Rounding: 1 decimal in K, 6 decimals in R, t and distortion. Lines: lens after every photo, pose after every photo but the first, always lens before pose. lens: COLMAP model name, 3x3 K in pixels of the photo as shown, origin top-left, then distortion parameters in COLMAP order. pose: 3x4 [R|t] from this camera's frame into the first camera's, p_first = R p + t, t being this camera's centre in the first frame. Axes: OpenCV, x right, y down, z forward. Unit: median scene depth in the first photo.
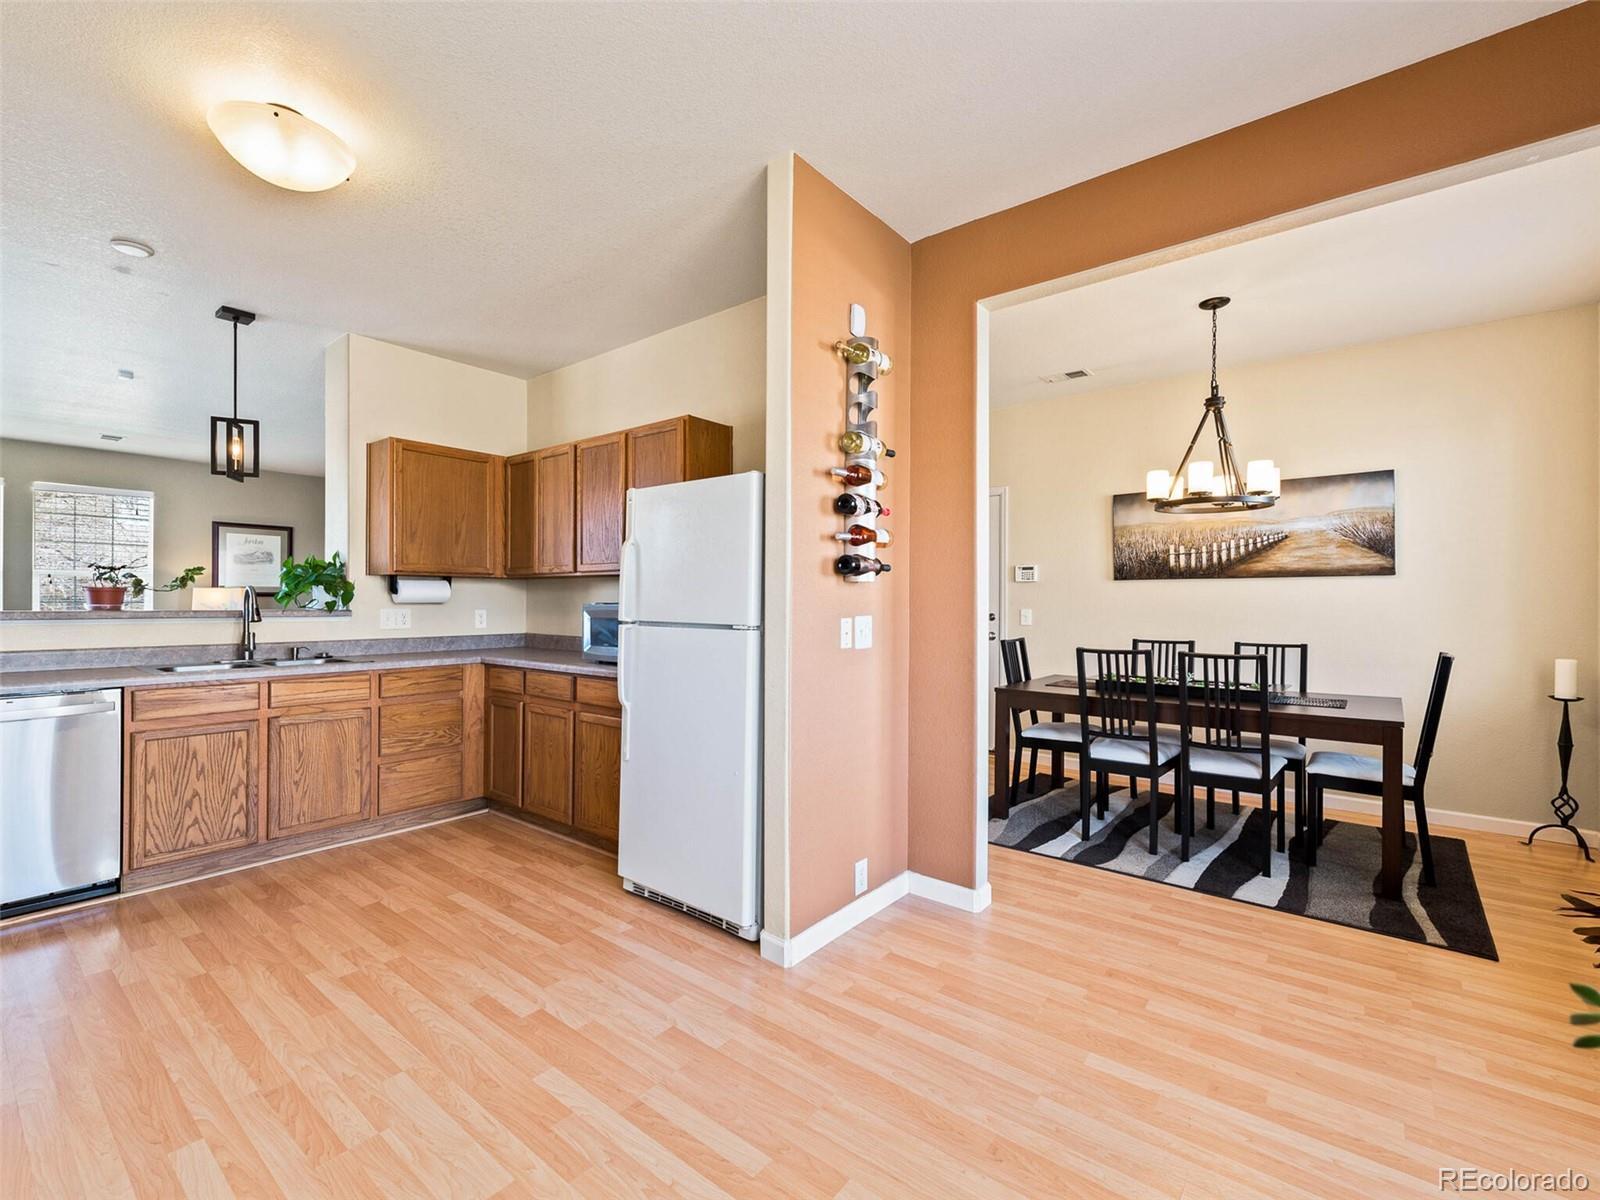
lens RADIAL K [[712.4, 0, 798.2], [0, 712.4, 597.5], [0, 0, 1]] dist [0.004132, -0.000763]
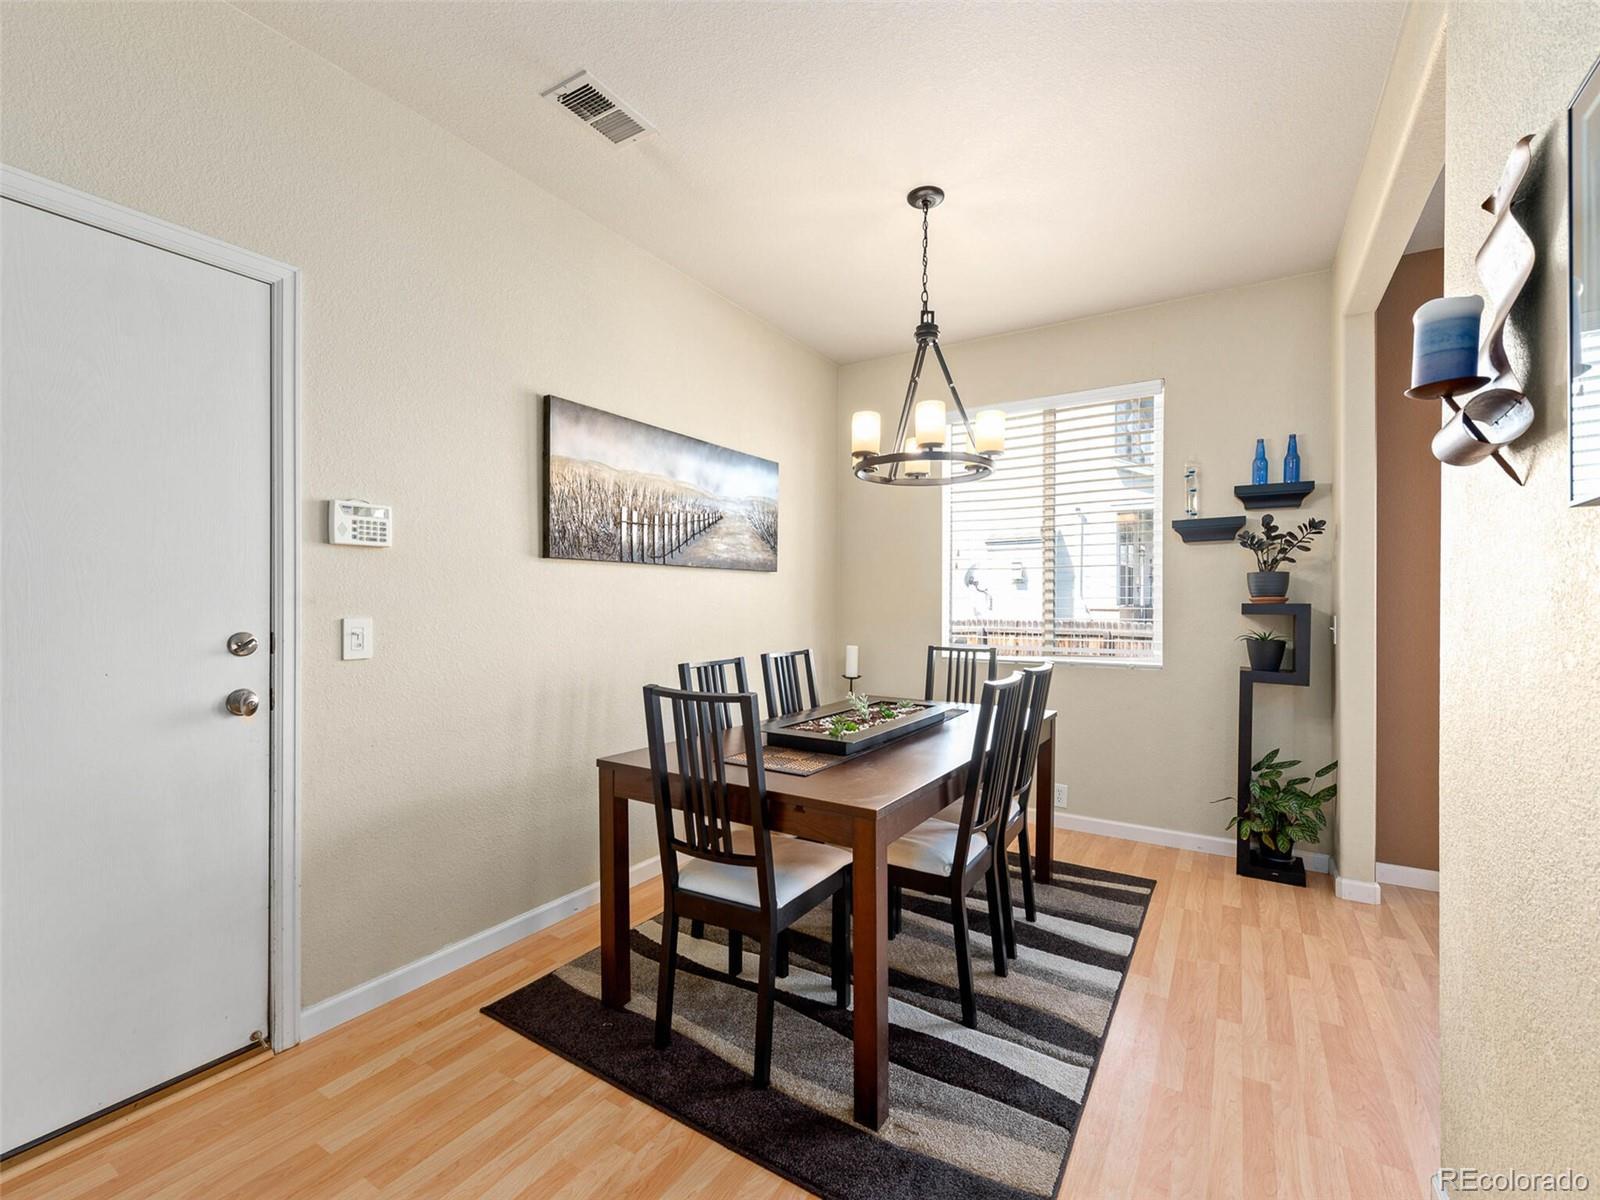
lens RADIAL K [[712.4, 0, 792.9], [0, 712.4, 598.6], [0, 0, 1]] dist [0.004132, -0.000763]
pose [[-0.120193, -0.003883, 0.992743, -0.116361], [-0.012203, 0.999923, 0.002434, 0.002590], [-0.992676, -0.011821, -0.120231, 0.996137]]
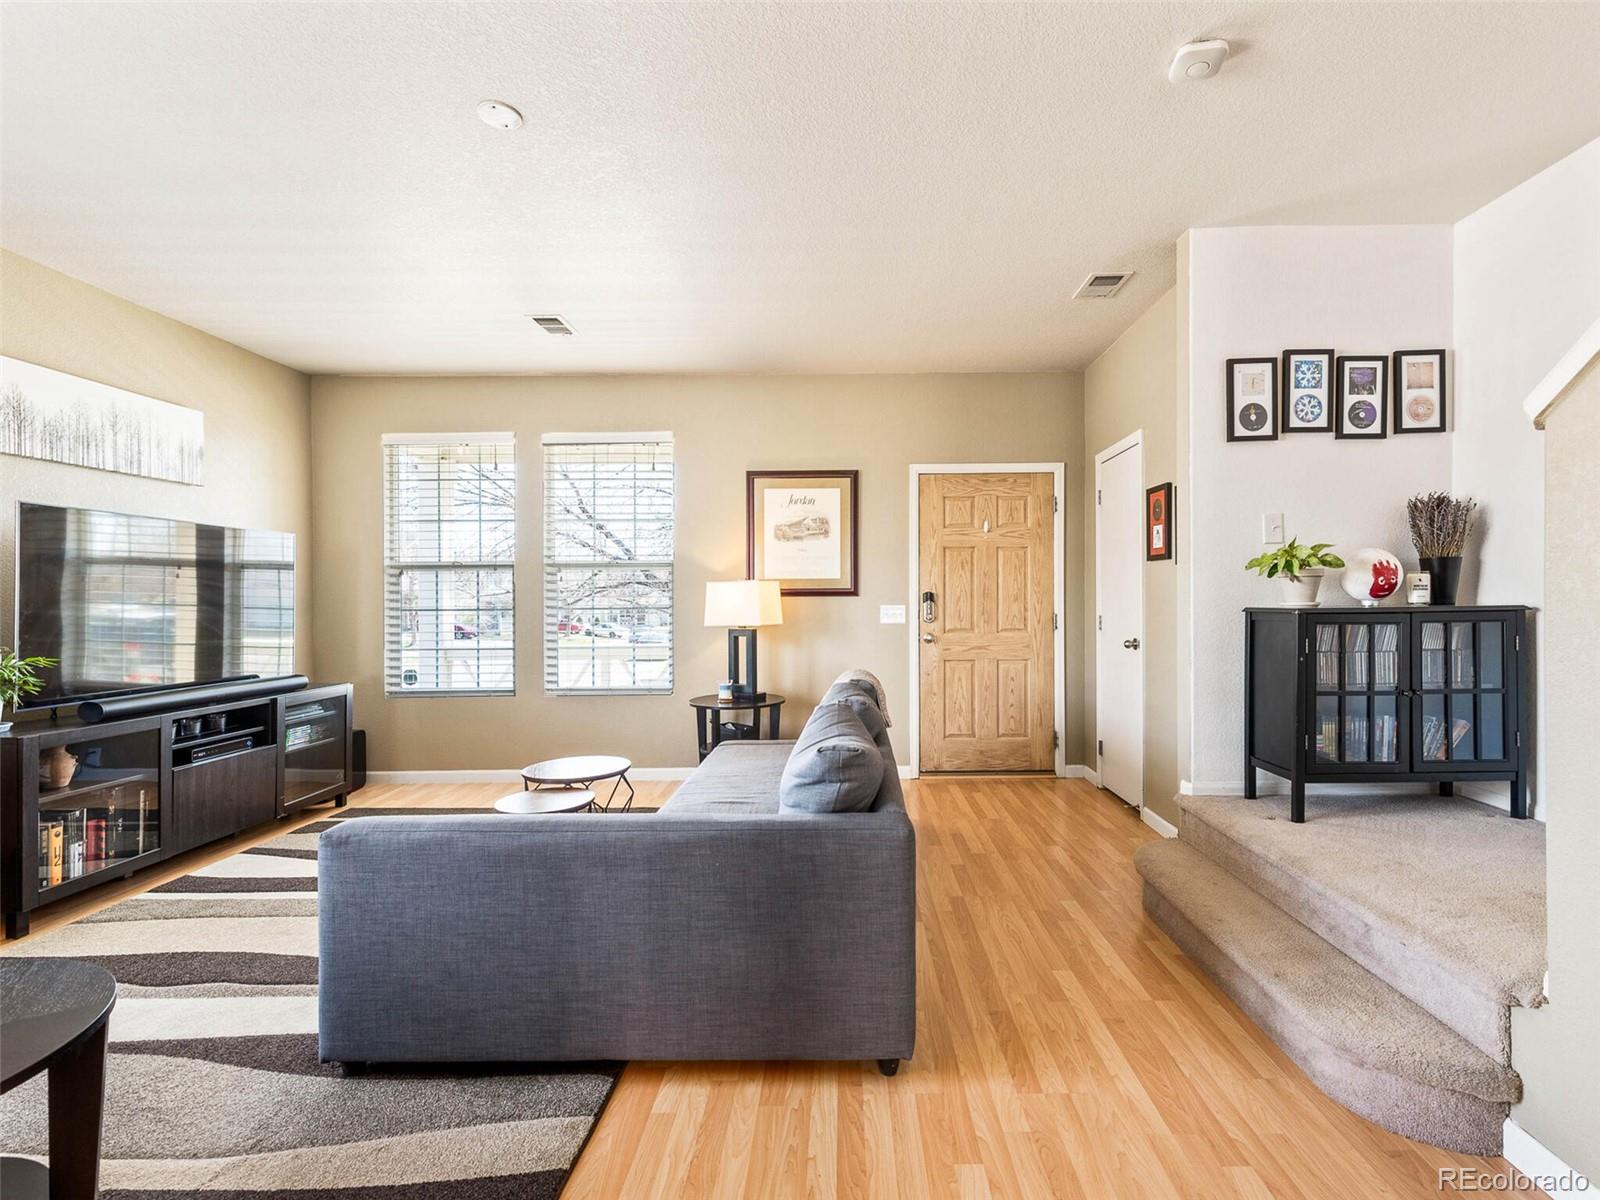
lens RADIAL K [[733.8, 0, 835.2], [0, 733.8, 610.9], [0, 0, 1]] dist [0.005206, -0.000105]
pose [[0.621323, 0.001210, -0.783553, -0.549281], [0.014722, 0.999804, 0.013219, 0.005189], [0.783416, -0.019749, 0.621184, 1.257090]]
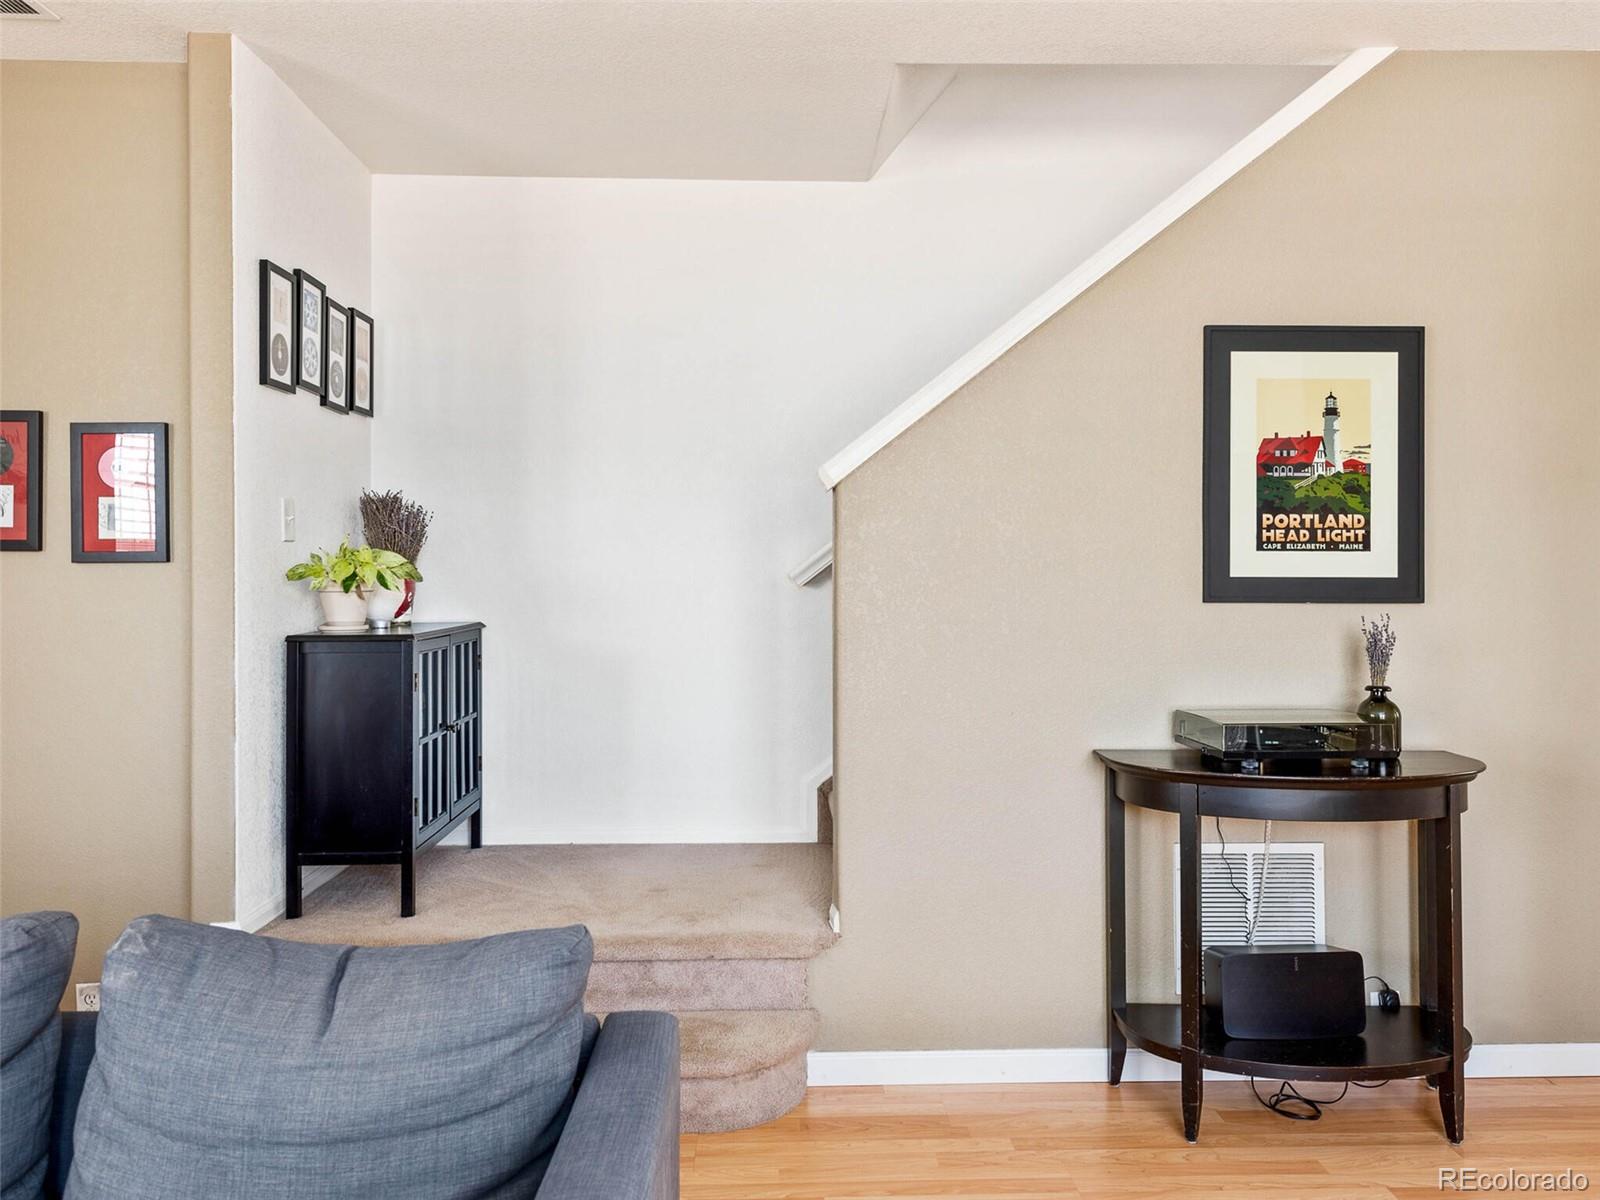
lens RADIAL K [[1194.4, 0, 804.8], [0, 1194.4, 584.9], [0, 0, 1]] dist [-0.003413, 0.002422]
pose [[0.758059, -0.006776, 0.652151, -1.097051], [0.006963, 0.999973, 0.002296, -0.014924], [-0.652149, 0.002801, 0.758086, 1.205464]]
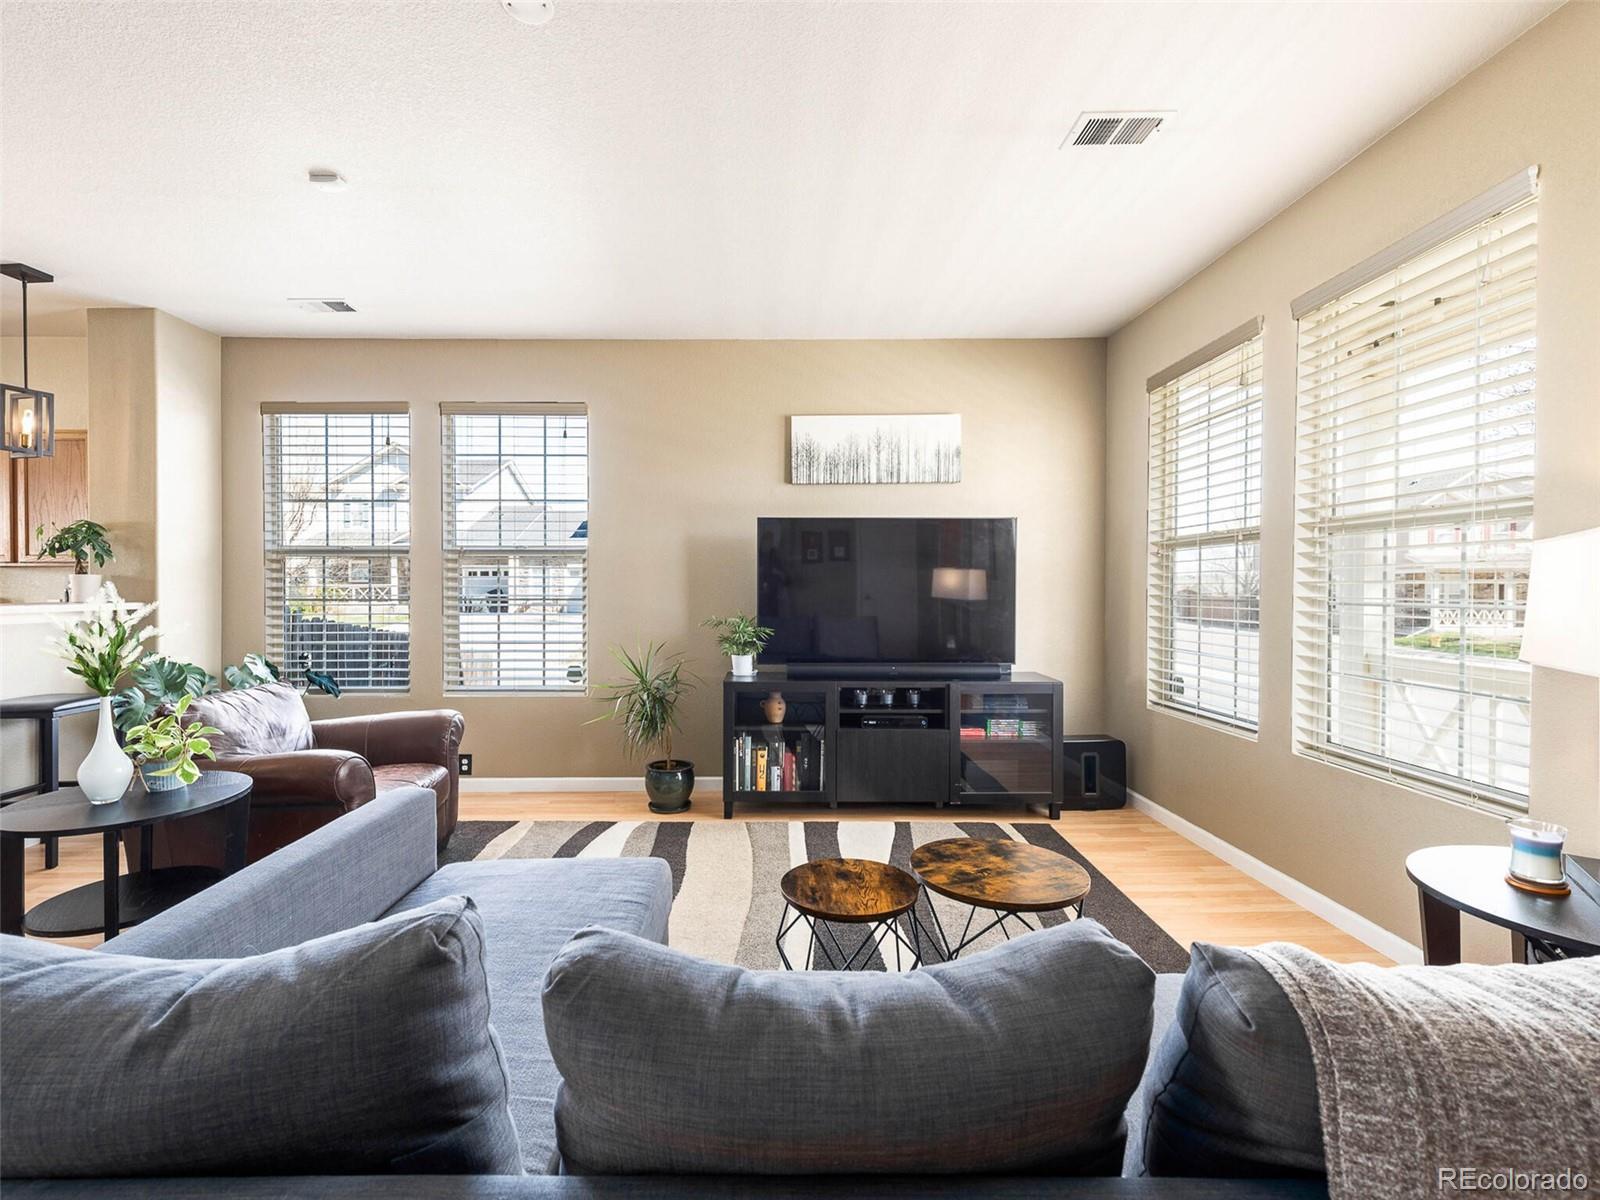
lens RADIAL K [[712.4, 0, 784.9], [0, 712.4, 594.3], [0, 0, 1]] dist [0.004132, -0.000763]
pose [[-0.767673, 0.000370, -0.640841, -0.963163], [0.001700, 0.999997, -0.001459, 0.004646], [0.640839, -0.002210, -0.767672, 1.824786]]
